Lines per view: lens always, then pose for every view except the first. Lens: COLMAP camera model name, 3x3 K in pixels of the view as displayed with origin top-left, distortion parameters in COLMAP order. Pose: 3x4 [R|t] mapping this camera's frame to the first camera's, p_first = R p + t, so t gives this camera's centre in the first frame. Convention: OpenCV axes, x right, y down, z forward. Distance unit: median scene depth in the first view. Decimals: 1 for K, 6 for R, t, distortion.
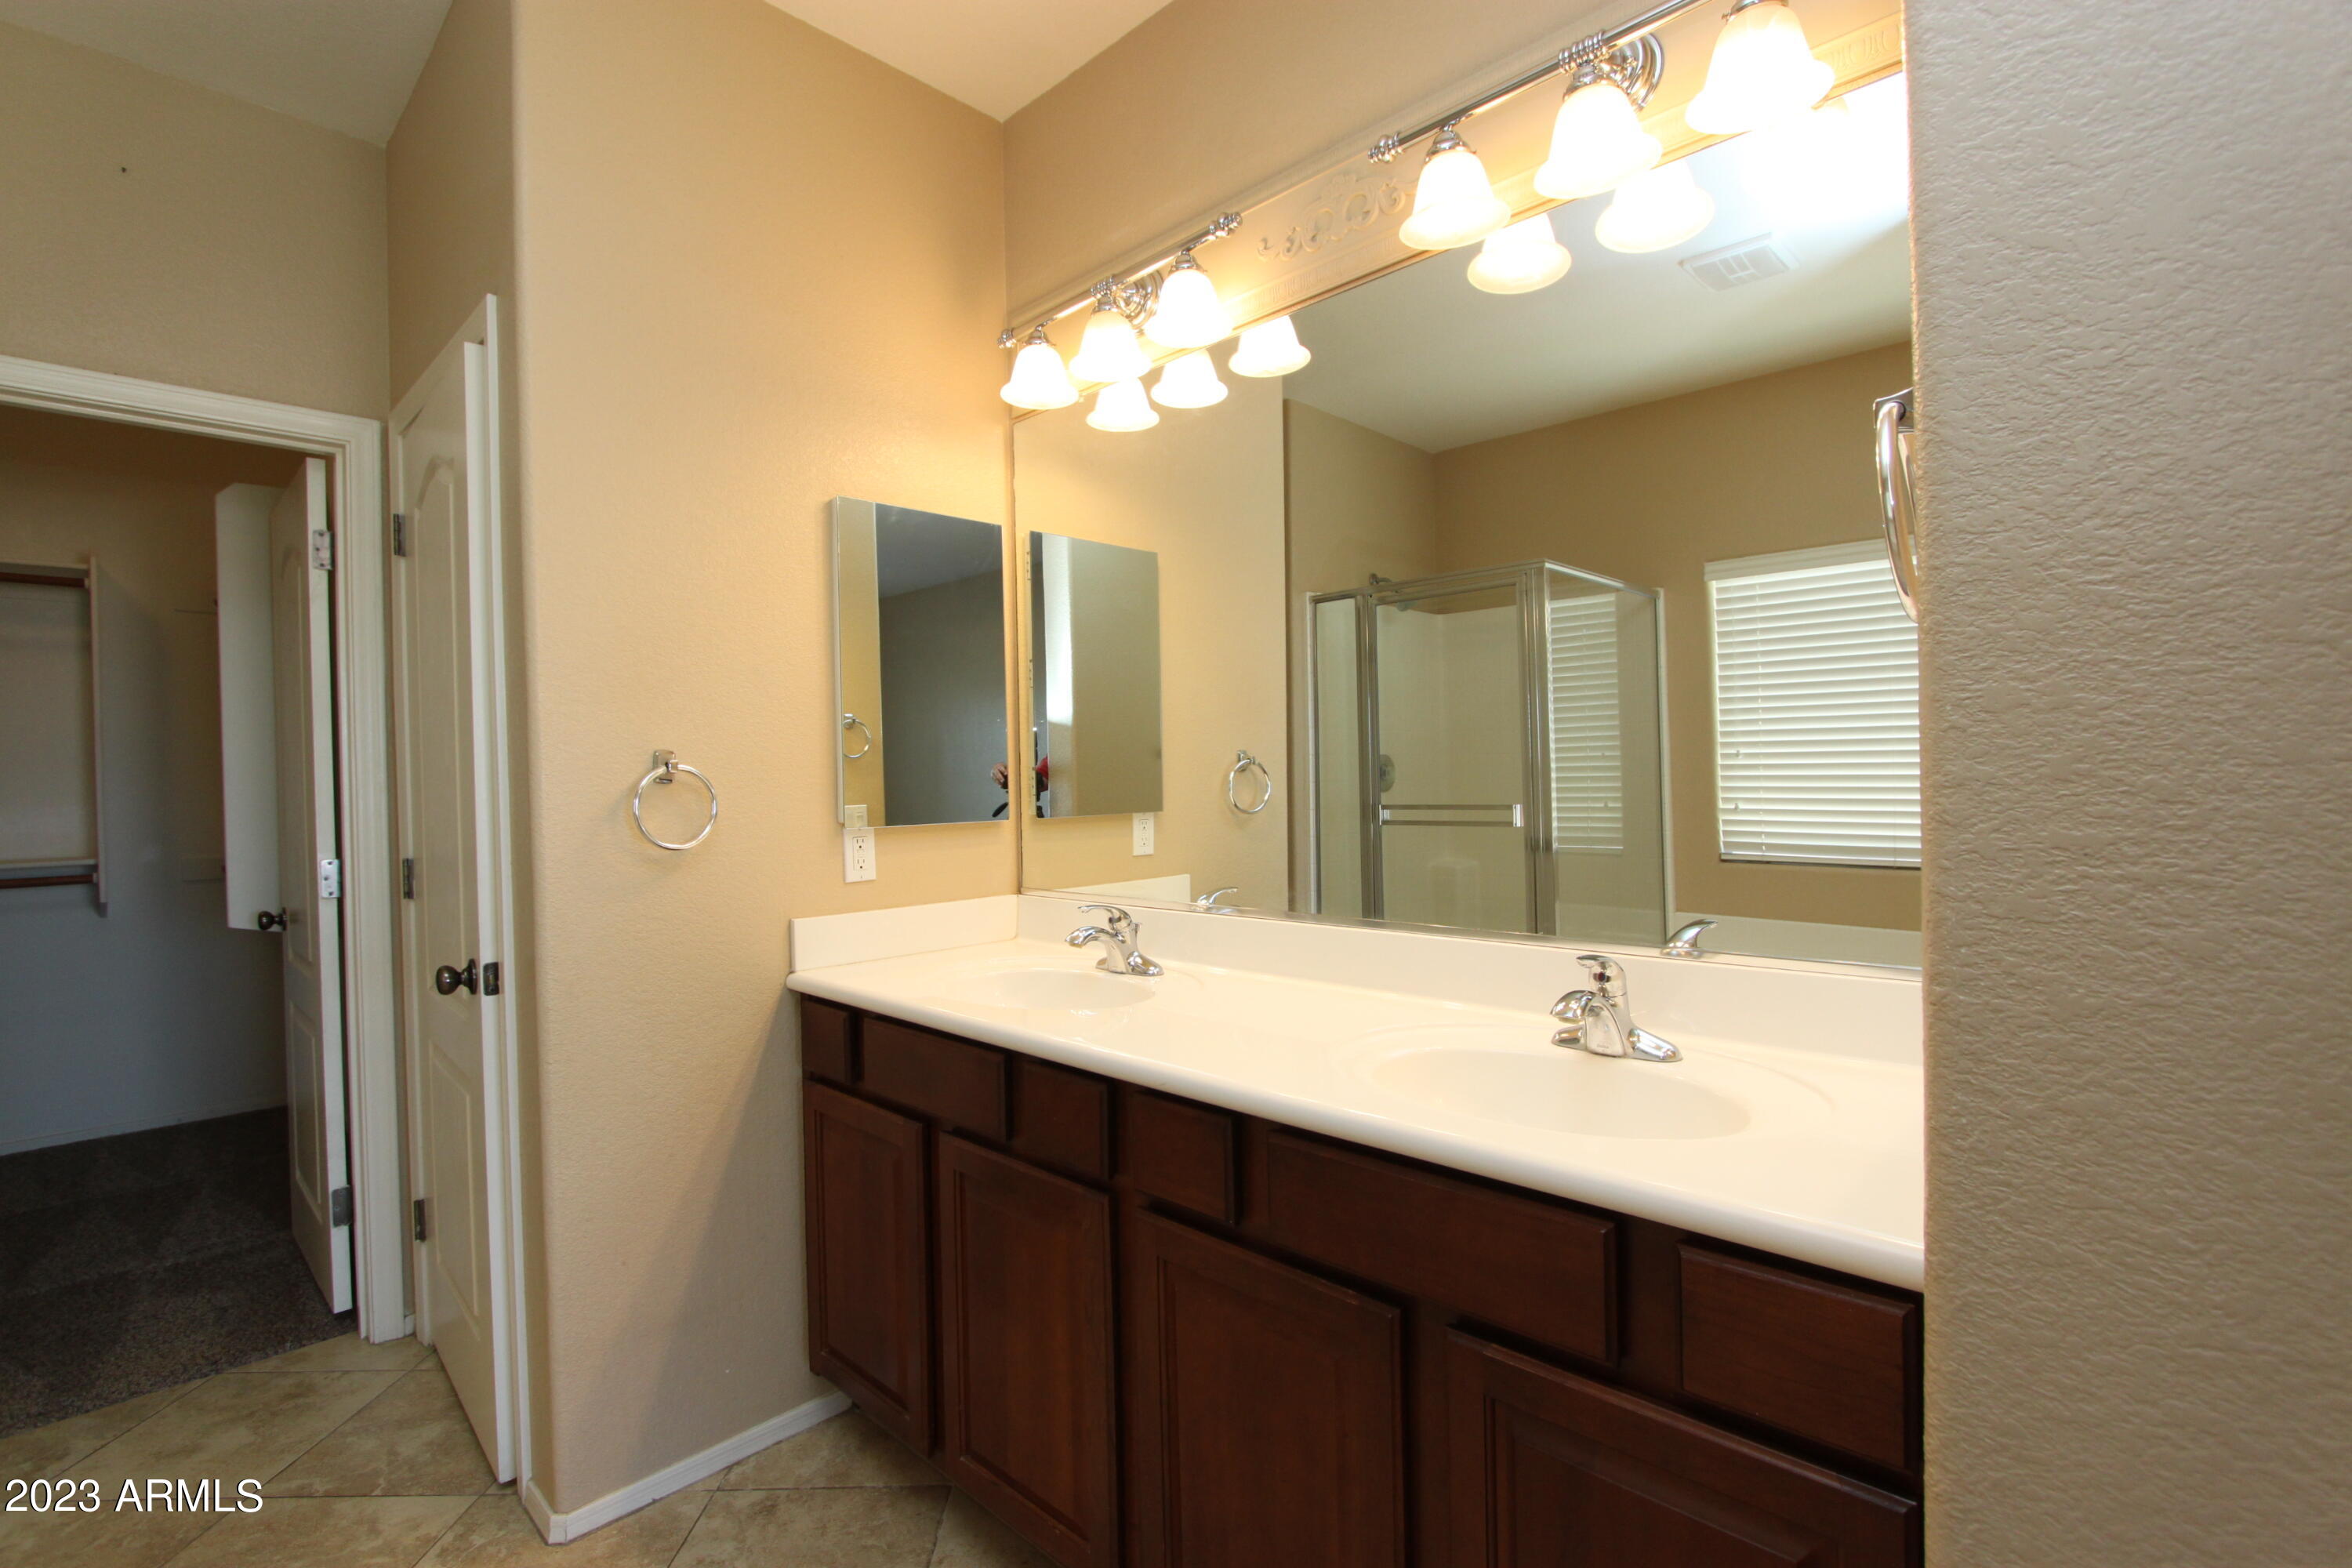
lens RADIAL K [[1082.4, 0, 1170.1], [0, 1082.4, 781.3], [0, 0, 1]] dist [-0.018074, 0.001529]
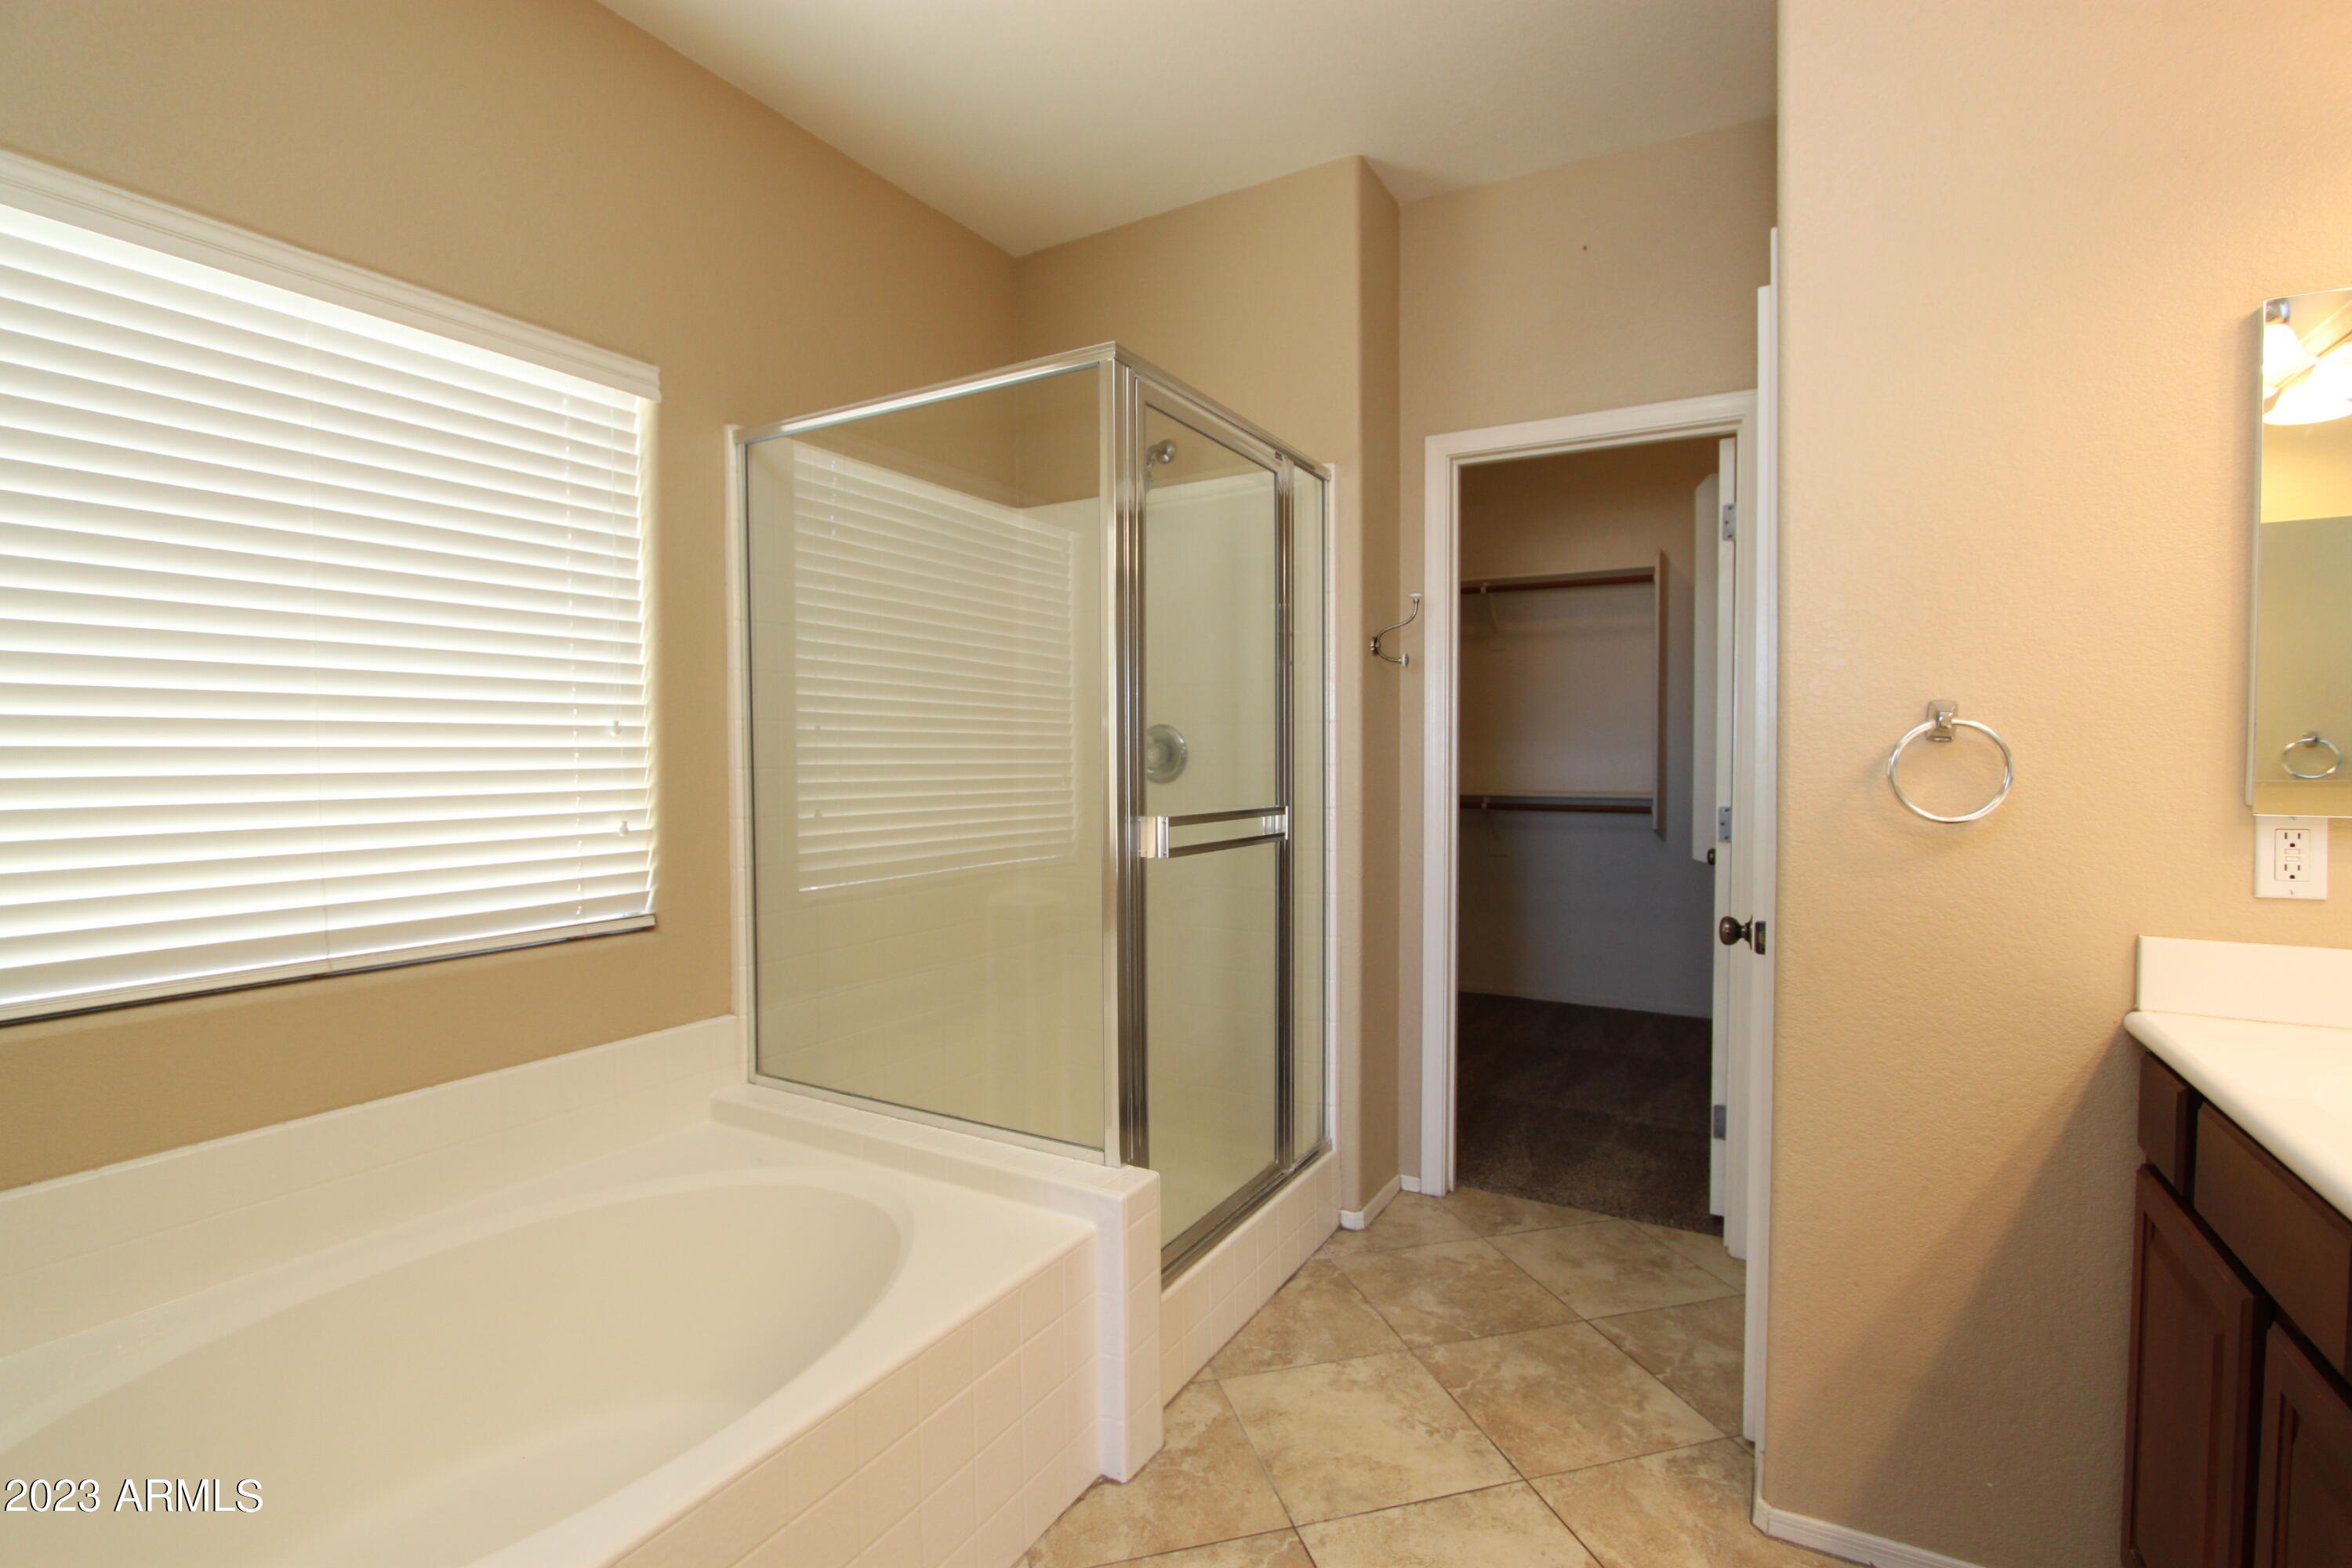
lens RADIAL K [[1082.4, 0, 1170.1], [0, 1082.4, 781.3], [0, 0, 1]] dist [-0.018074, 0.001529]
pose [[0.241168, 0.049585, -0.969216, 0.173740], [-0.006797, 0.998756, 0.049405, -0.003464], [0.970460, -0.005327, 0.241205, 0.223717]]
